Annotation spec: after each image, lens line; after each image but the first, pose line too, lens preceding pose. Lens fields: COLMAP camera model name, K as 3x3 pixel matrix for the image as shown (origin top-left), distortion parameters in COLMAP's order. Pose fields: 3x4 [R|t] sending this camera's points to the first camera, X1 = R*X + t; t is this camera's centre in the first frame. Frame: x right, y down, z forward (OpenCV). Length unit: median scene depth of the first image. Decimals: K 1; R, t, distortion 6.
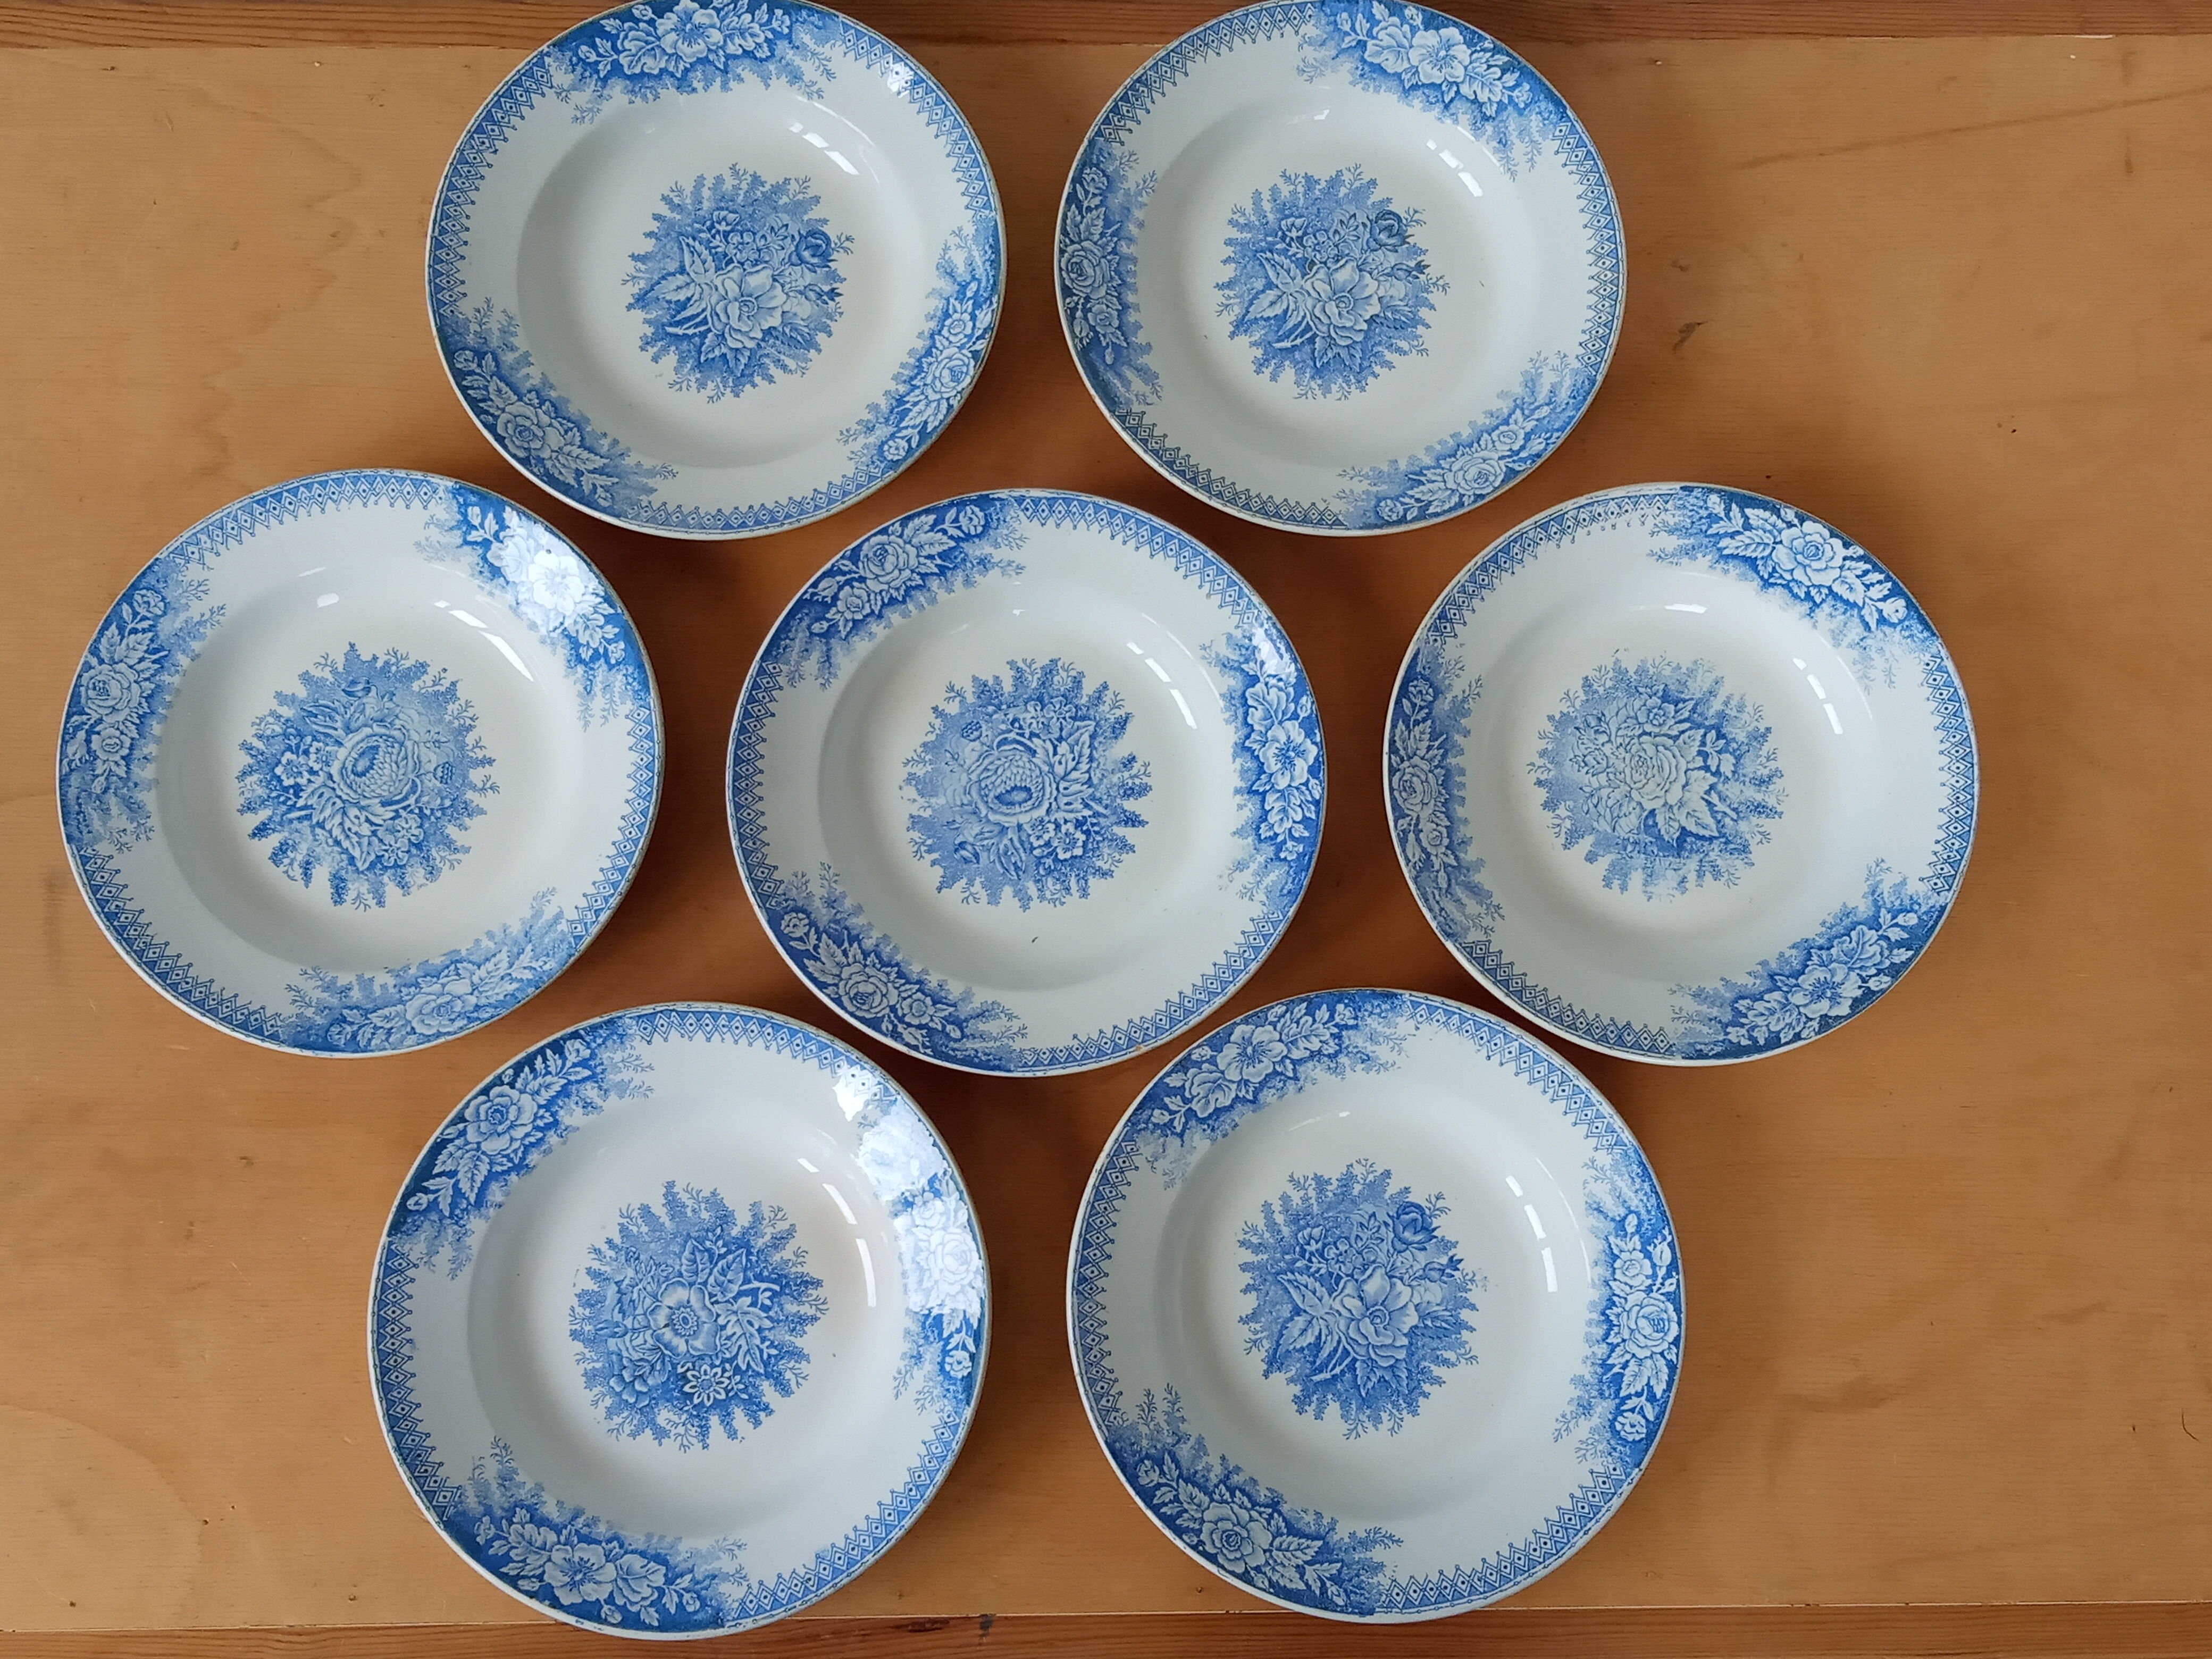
lens RADIAL K [[2538.8, 0, 1106.7], [0, 2538.8, 829.7], [0, 0, 1]] dist [-0.005925, 0.000000]
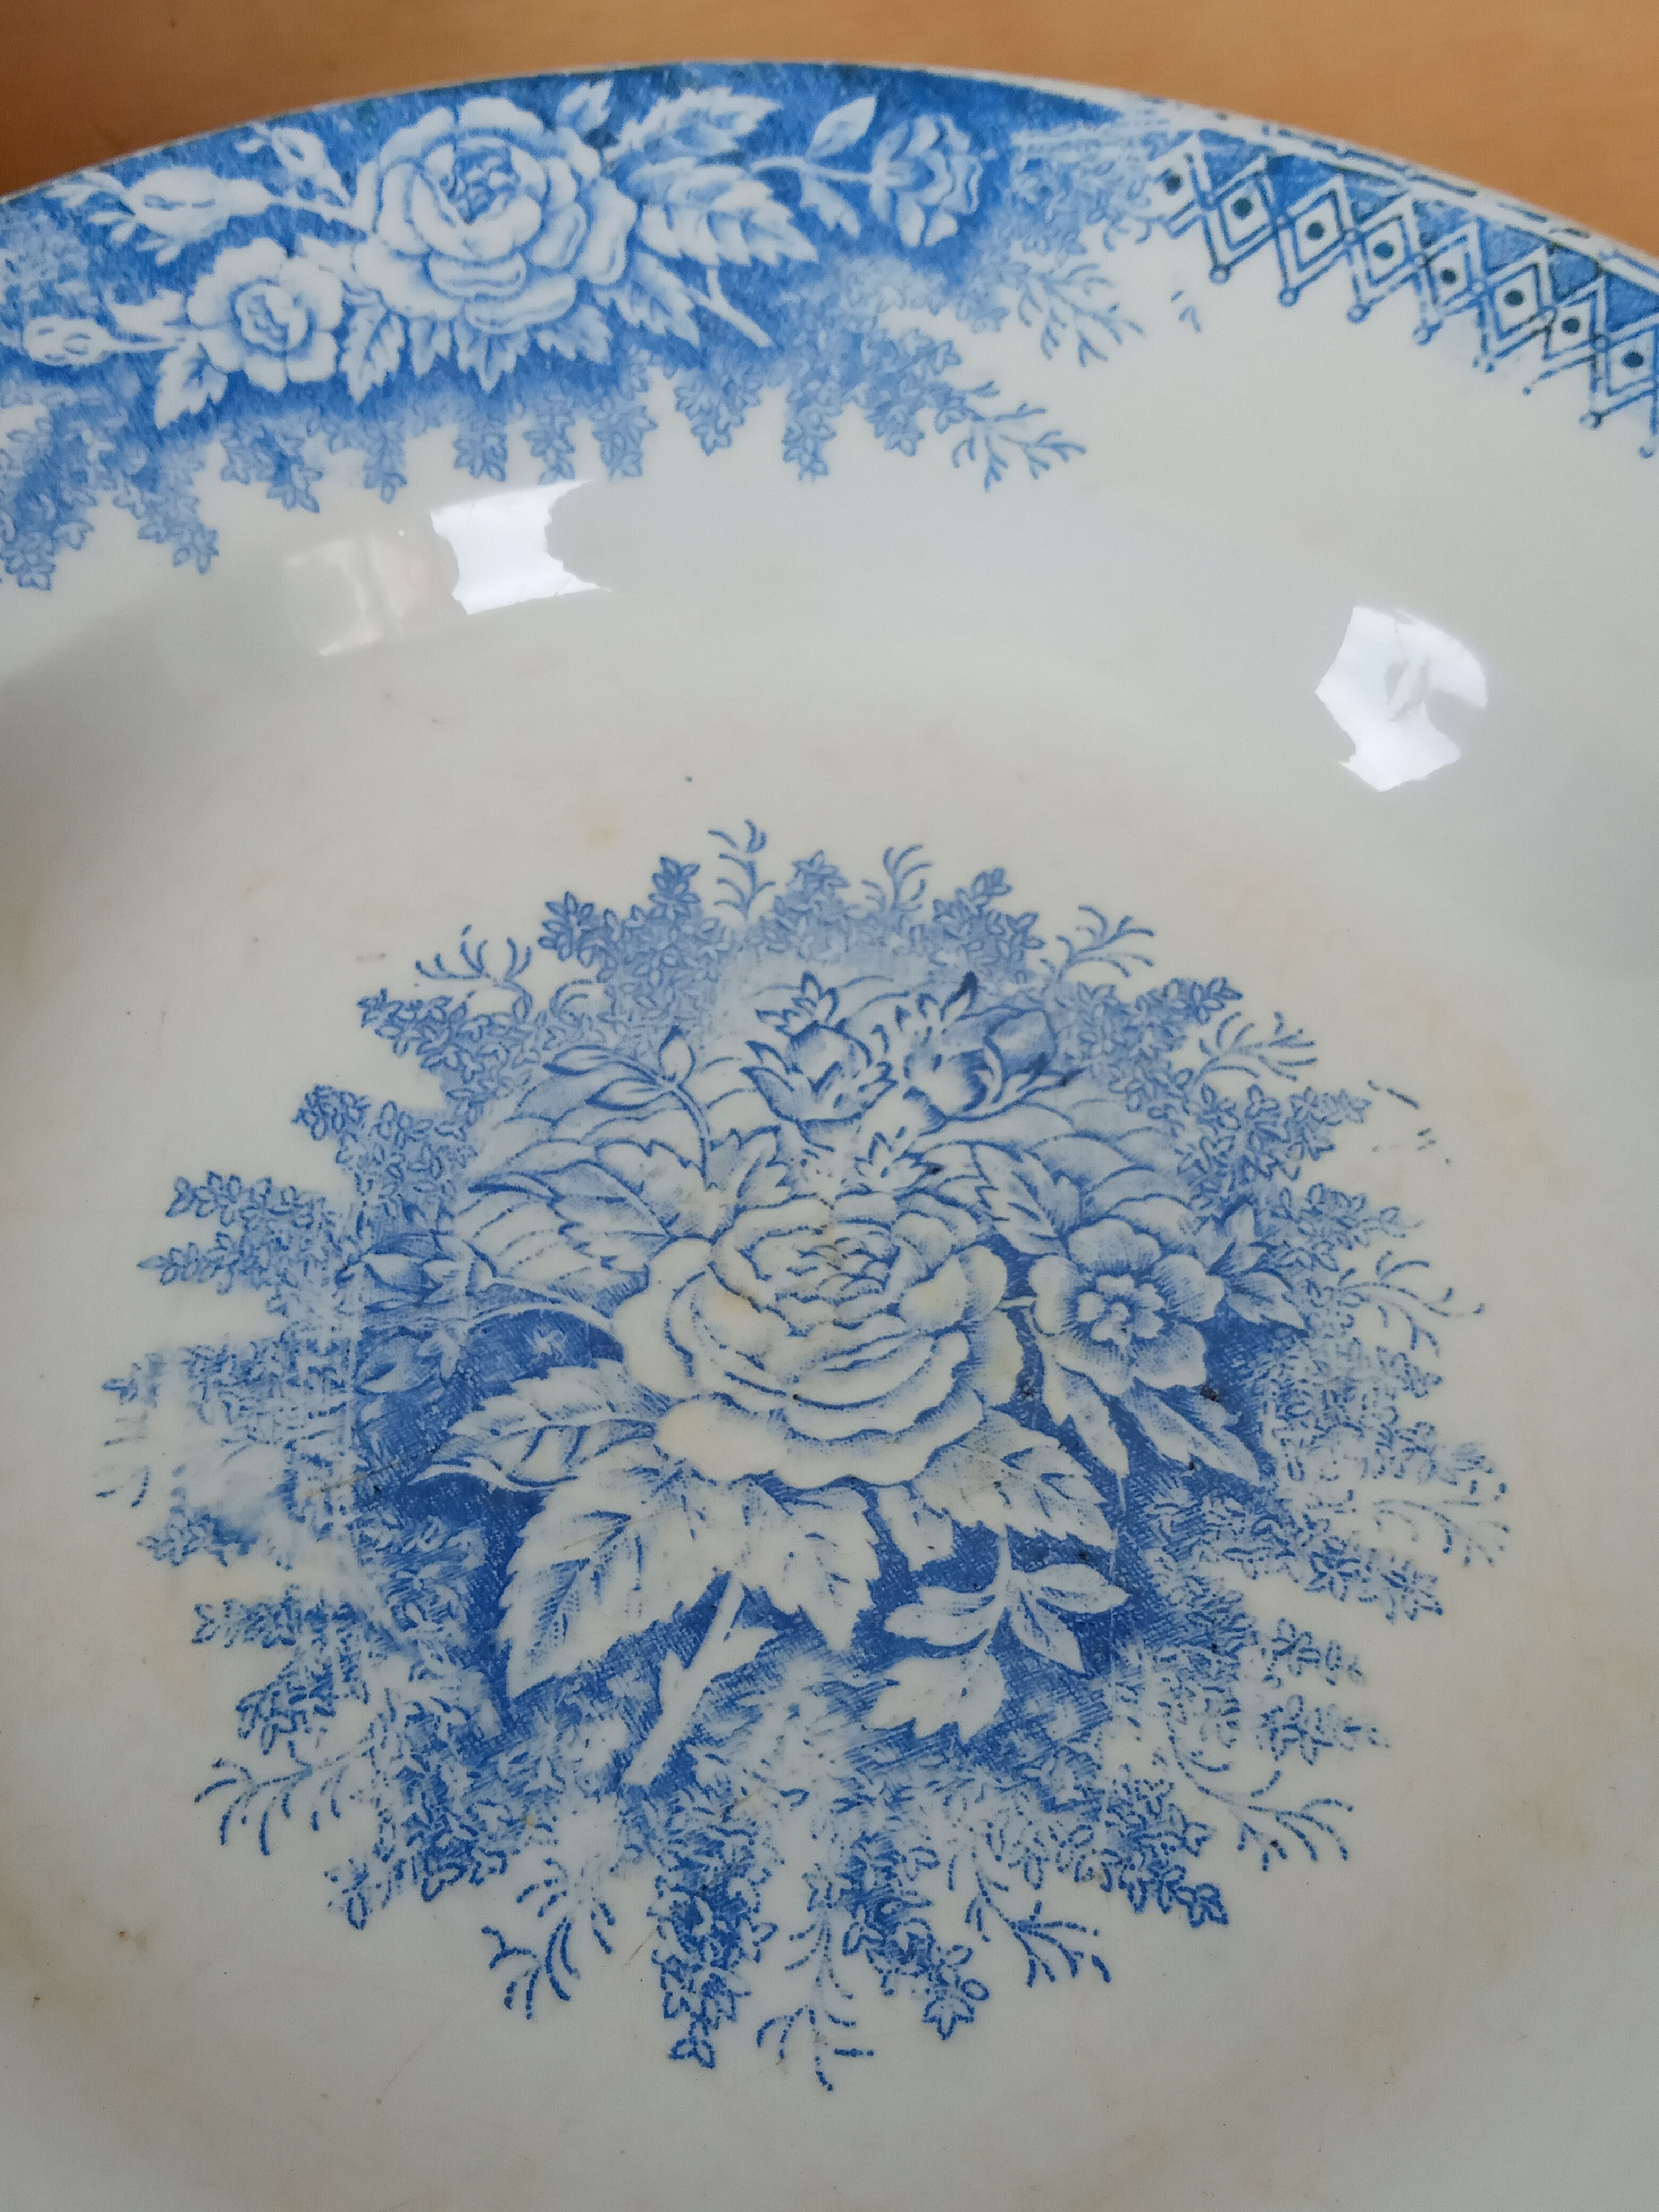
lens RADIAL K [[2538.8, 0, 822.3], [0, 2538.8, 1106.4], [0, 0, 1]] dist [-0.005925, 0.000000]
pose [[0.186359, 0.834725, -0.518174, 0.299169], [-0.971813, 0.234127, 0.027646, -0.031931], [0.144396, 0.498416, 0.854828, 0.833410]]
